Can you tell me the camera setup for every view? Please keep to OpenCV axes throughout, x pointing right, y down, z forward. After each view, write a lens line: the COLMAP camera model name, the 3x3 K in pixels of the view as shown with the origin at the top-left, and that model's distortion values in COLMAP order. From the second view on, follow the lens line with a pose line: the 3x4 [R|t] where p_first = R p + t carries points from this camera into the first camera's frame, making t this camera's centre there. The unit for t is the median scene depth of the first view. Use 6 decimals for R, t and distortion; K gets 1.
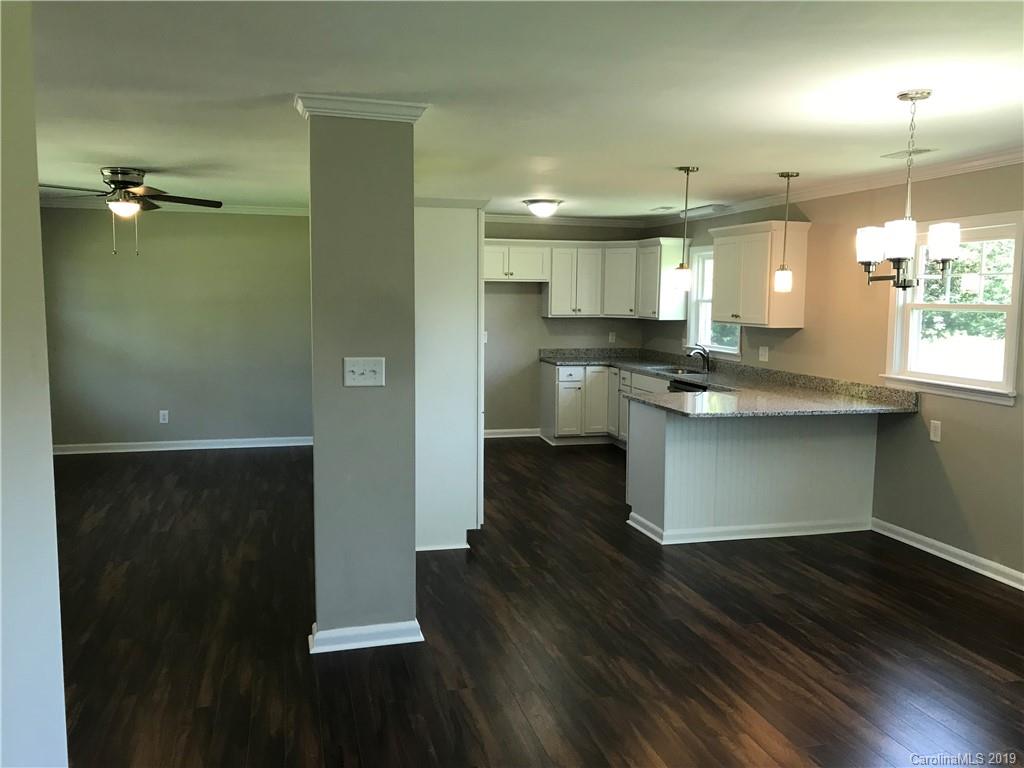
lens RADIAL K [[840.9, 0, 512.0], [0, 840.9, 384.0], [0, 0, 1]] dist [0.076471, -0.120986]
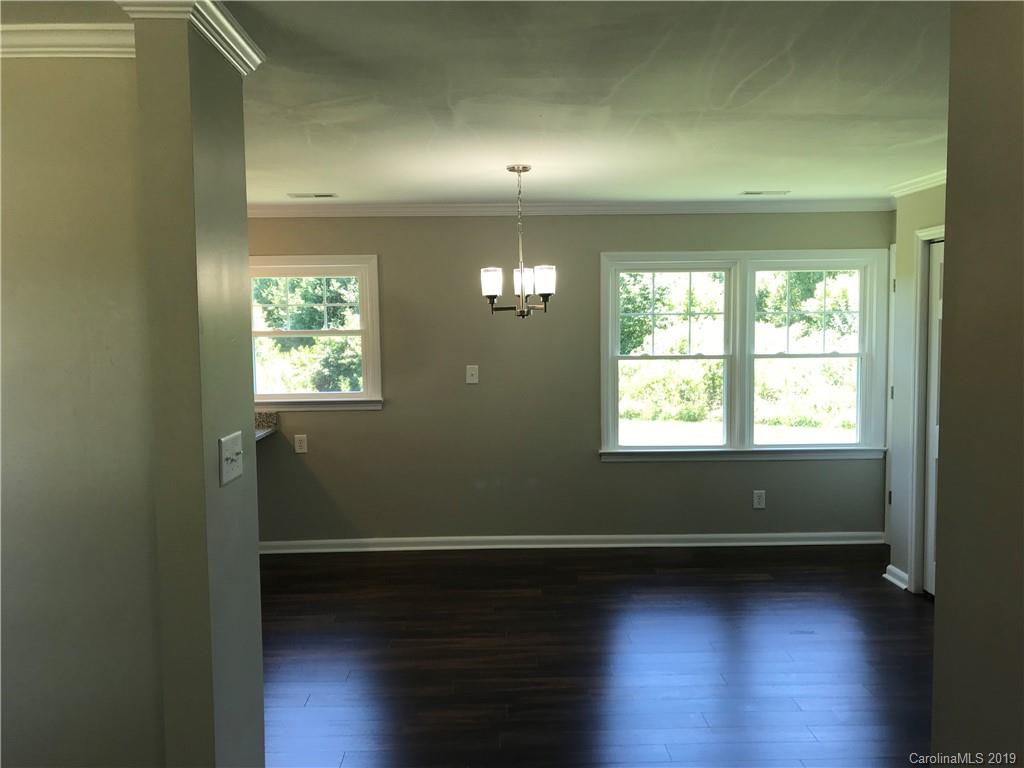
lens RADIAL K [[840.9, 0, 512.0], [0, 840.9, 384.0], [0, 0, 1]] dist [0.076471, -0.120986]
pose [[0.227072, -0.086814, 0.970001, -0.321337], [0.119017, 0.991027, 0.060835, -0.036205], [-0.966578, 0.101632, 0.235367, 0.289332]]
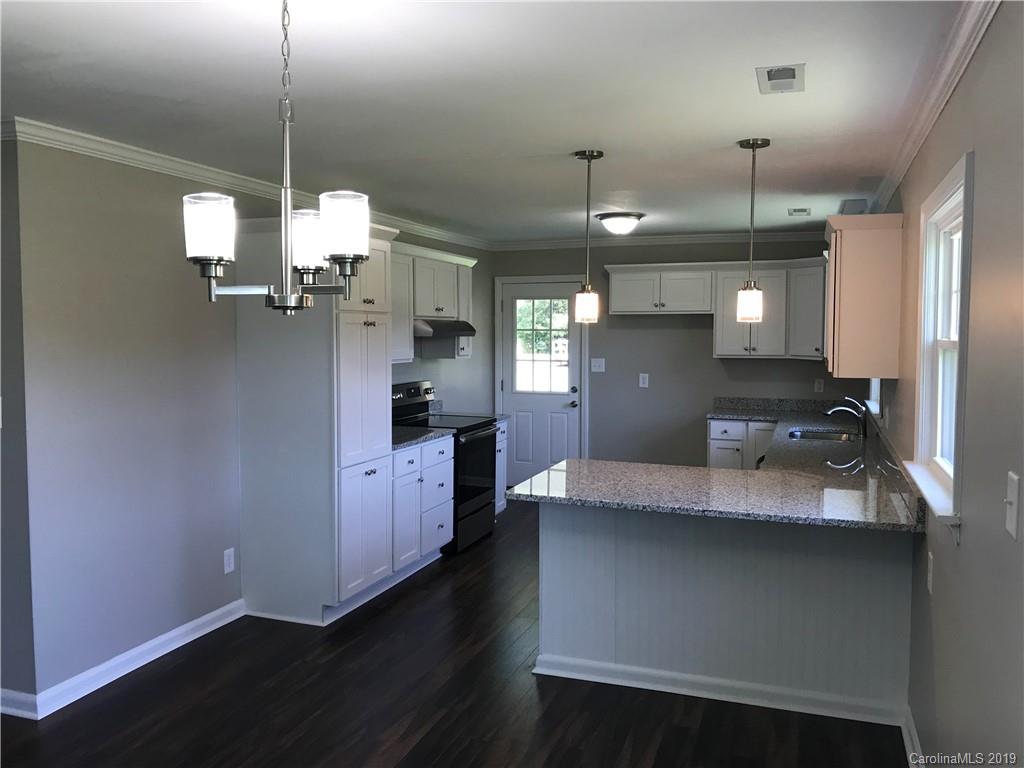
lens RADIAL K [[846.6, 0, 511.7], [0, 846.6, 381.3], [0, 0, 1]] dist [0.037950, -0.048898]
pose [[0.821683, 0.028927, -0.569211, 0.368371], [-0.057194, 0.997855, -0.031851, -0.021719], [0.567068, 0.058727, 0.821575, 0.246011]]
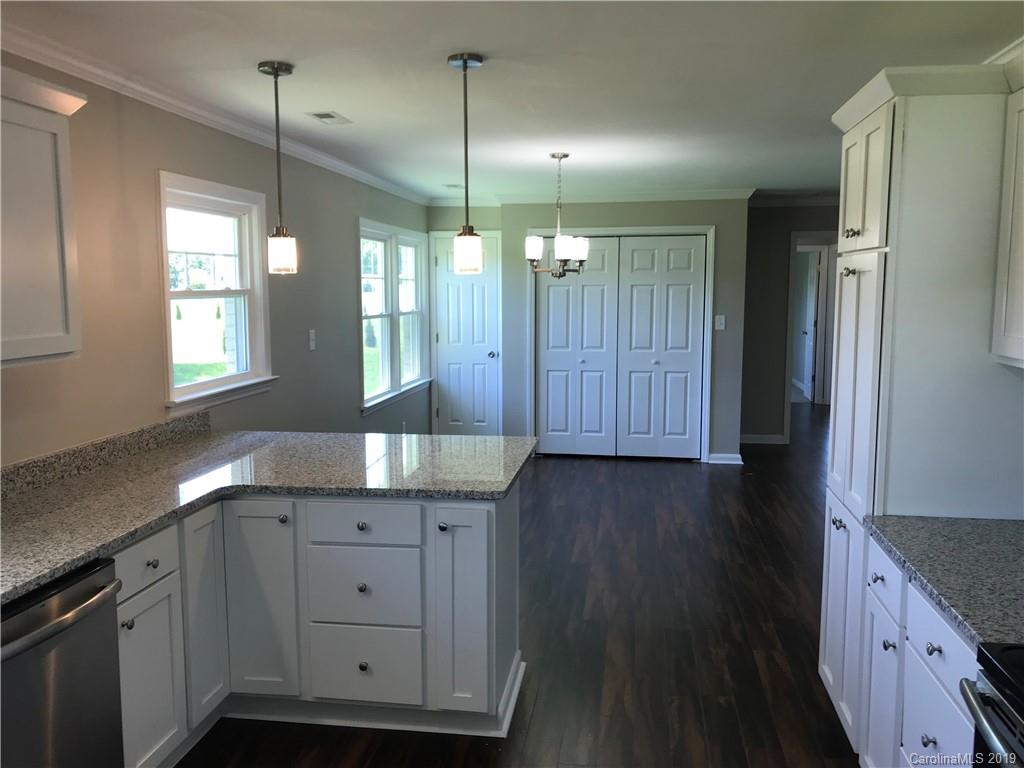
lens RADIAL K [[845.2, 0, 506.5], [0, 845.2, 386.4], [0, 0, 1]] dist [0.055985, -0.067954]
pose [[-0.913610, -0.055481, 0.402788, -0.040326], [0.037235, 0.975067, 0.218764, -0.105730], [-0.404882, 0.214863, -0.888766, 1.000398]]
